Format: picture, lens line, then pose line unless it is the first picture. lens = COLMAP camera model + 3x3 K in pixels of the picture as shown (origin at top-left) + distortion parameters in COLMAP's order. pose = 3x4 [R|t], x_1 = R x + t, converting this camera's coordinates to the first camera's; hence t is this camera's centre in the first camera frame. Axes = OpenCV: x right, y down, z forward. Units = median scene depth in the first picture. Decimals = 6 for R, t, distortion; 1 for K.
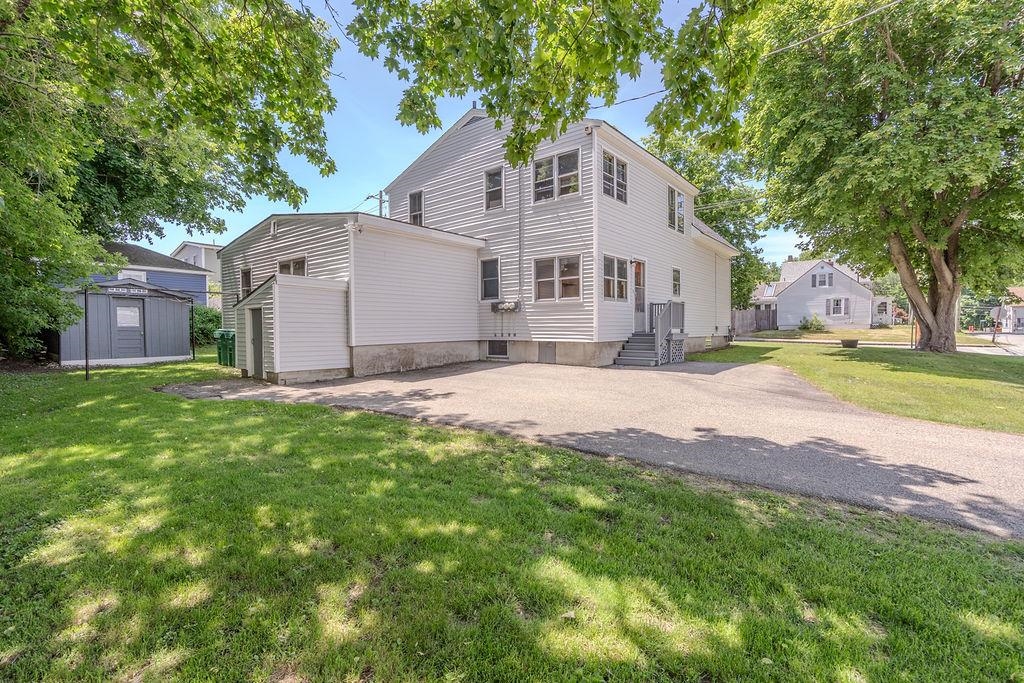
lens RADIAL K [[474.4, 0, 512.0], [0, 474.4, 341.5], [0, 0, 1]] dist [0.002856, 0.000466]
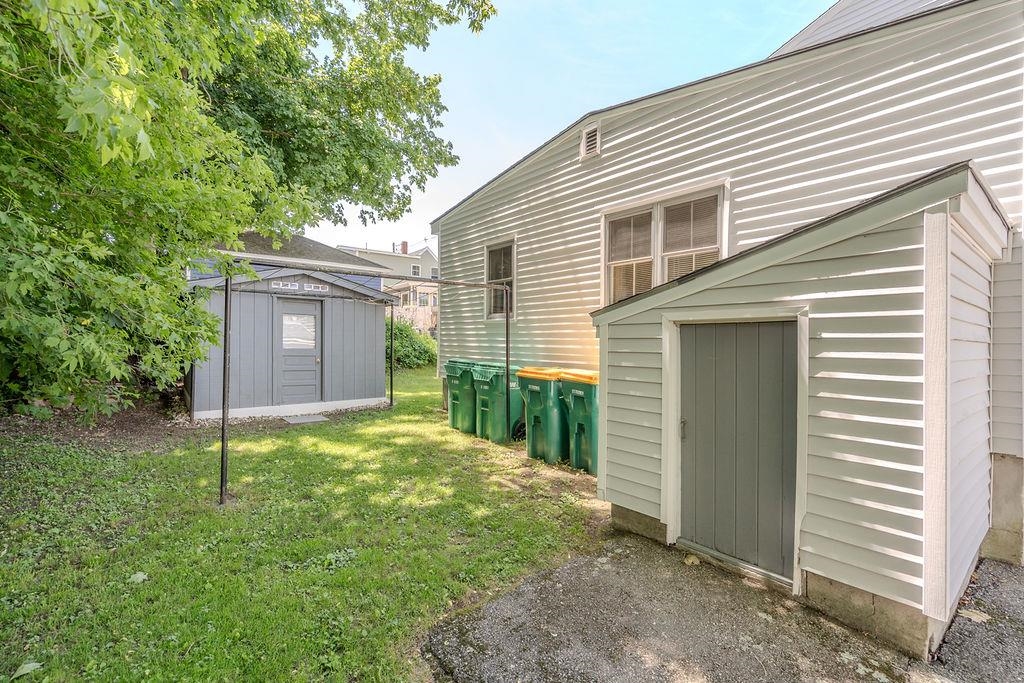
lens RADIAL K [[462.8, 0, 512.0], [0, 462.8, 341.5], [0, 0, 1]] dist [-0.001944, -0.000112]
pose [[0.976824, 0.018814, -0.213215, -0.437519], [-0.022799, 0.999608, -0.016243, -0.037225], [0.212826, 0.020728, 0.976870, 0.509725]]
